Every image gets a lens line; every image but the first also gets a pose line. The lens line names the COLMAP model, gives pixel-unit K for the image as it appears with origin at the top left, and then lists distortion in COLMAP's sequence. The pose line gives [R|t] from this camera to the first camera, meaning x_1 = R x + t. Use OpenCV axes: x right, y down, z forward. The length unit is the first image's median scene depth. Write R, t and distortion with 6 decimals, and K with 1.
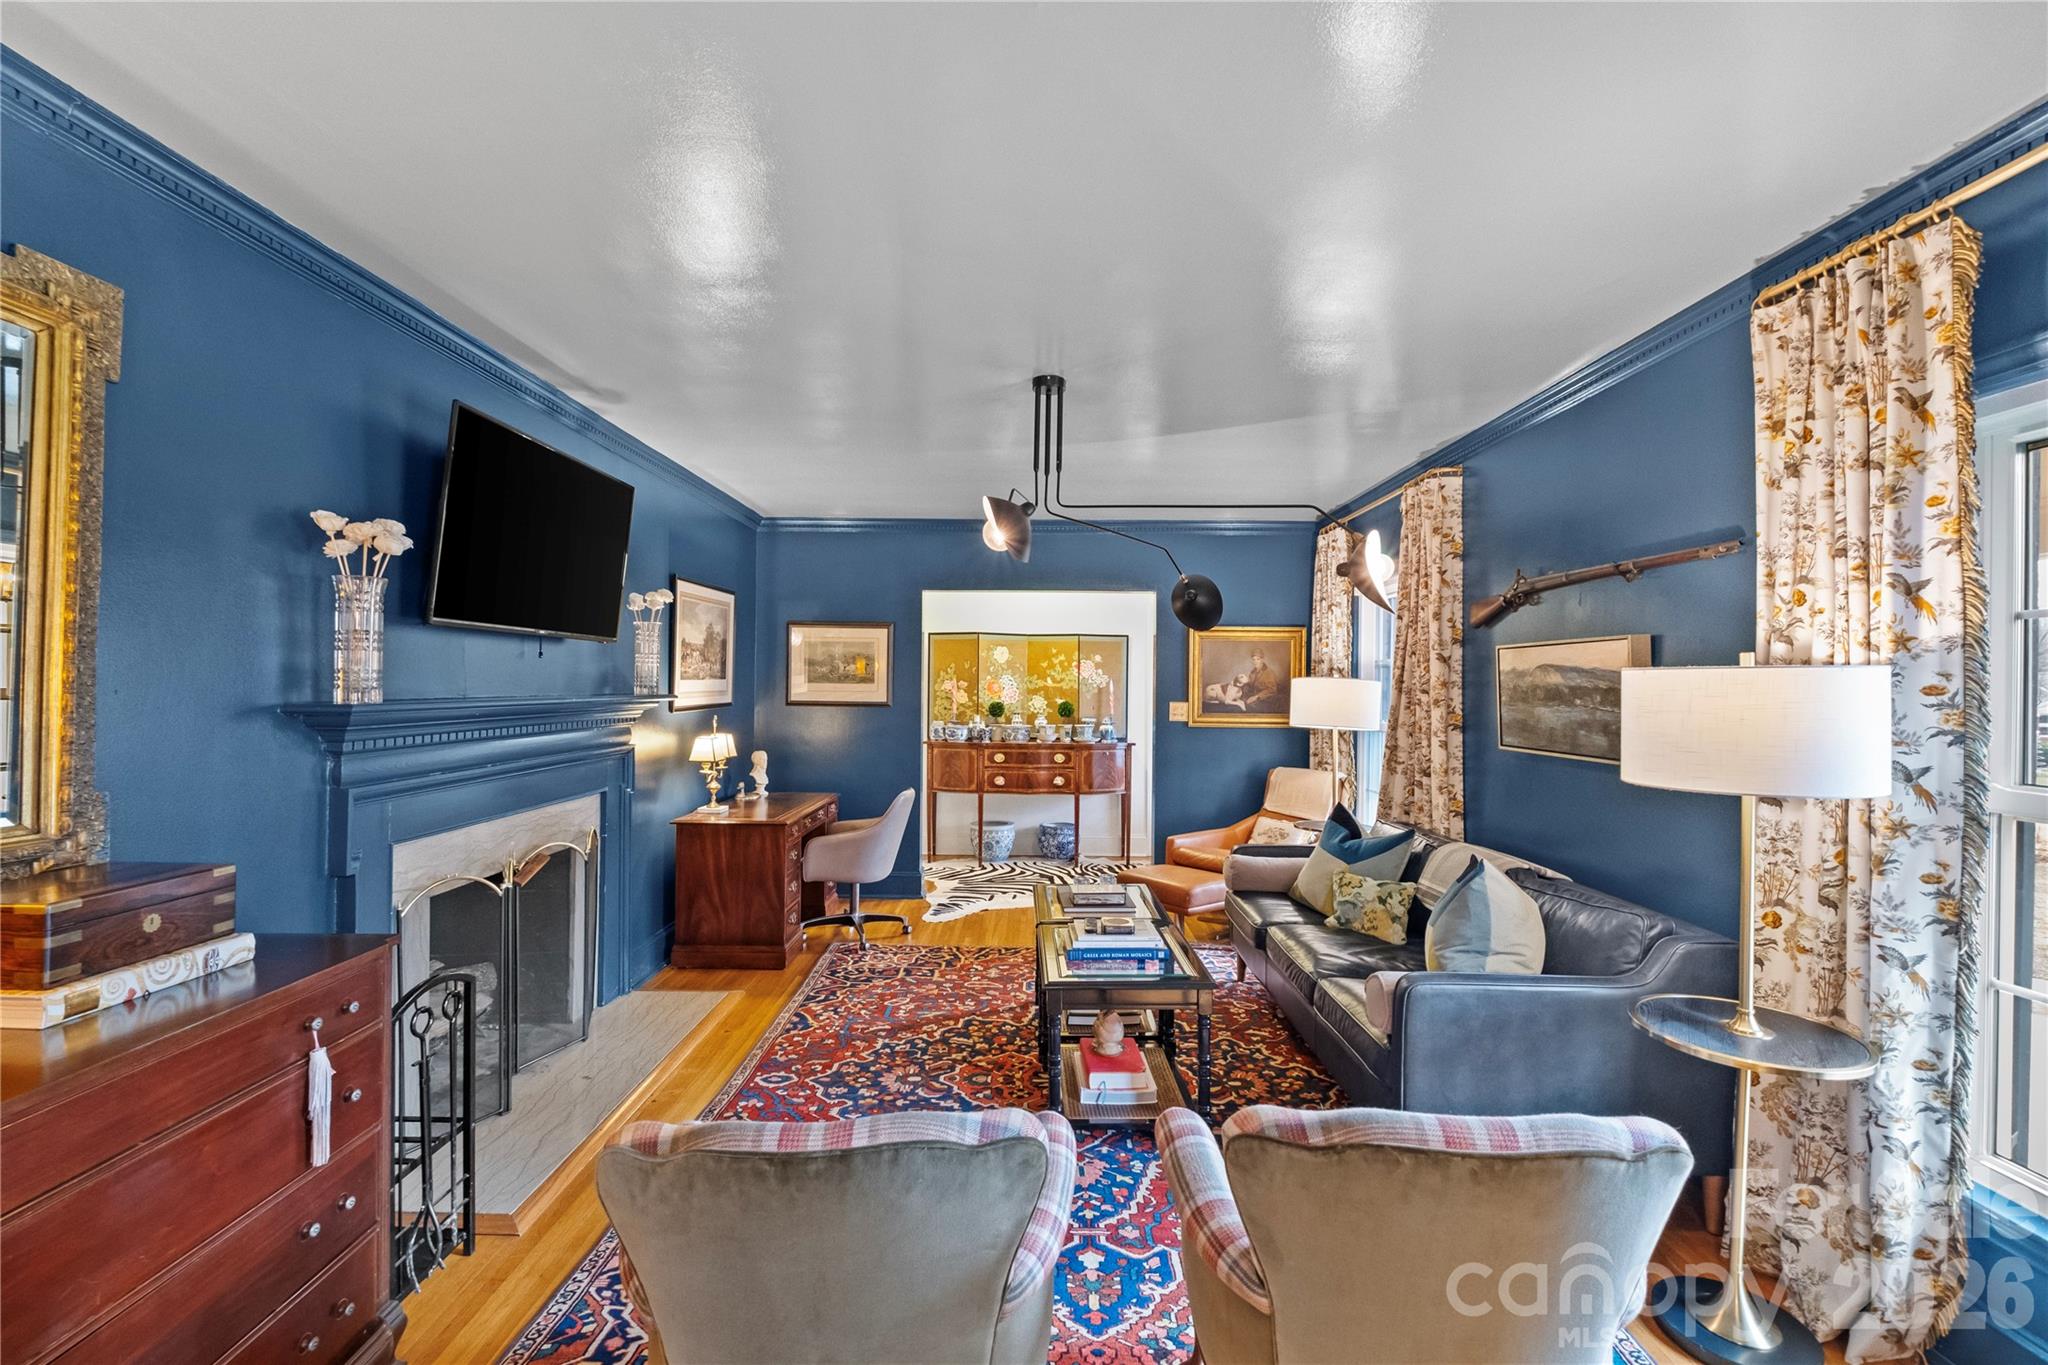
lens RADIAL K [[889.8, 0, 1022.9], [0, 889.8, 683.8], [0, 0, 1]] dist [0.003886, -0.005180]
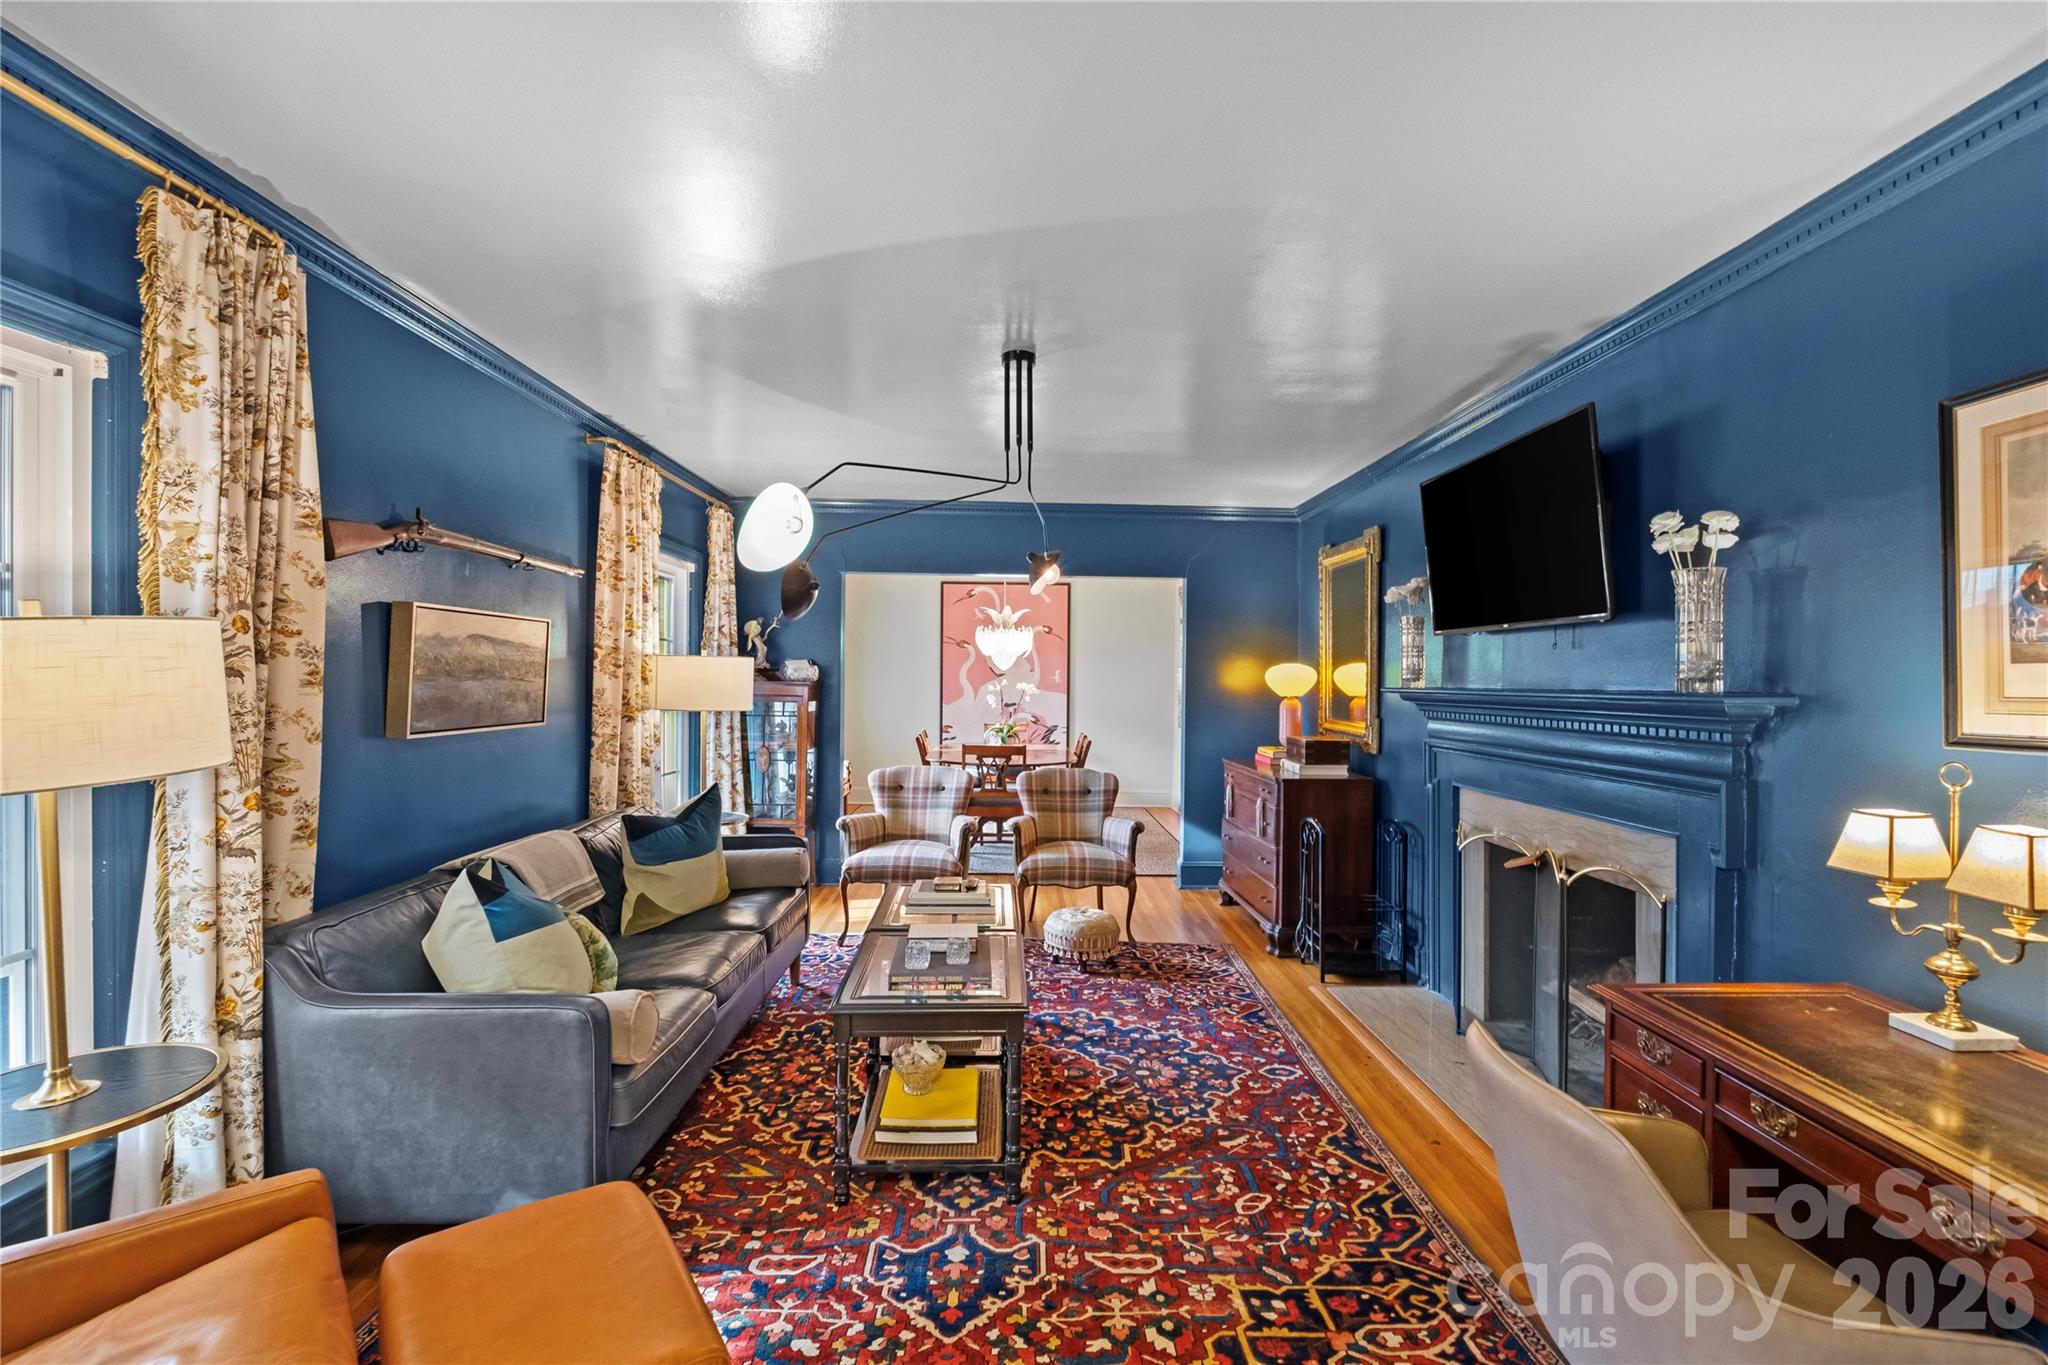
lens RADIAL K [[889.8, 0, 1024.6], [0, 889.8, 677.8], [0, 0, 1]] dist [0.003886, -0.005180]
pose [[-0.999425, -0.019502, -0.027737, 0.039874], [-0.019530, 0.999809, 0.000742, 0.010879], [0.027718, 0.001284, -0.999615, 1.823130]]
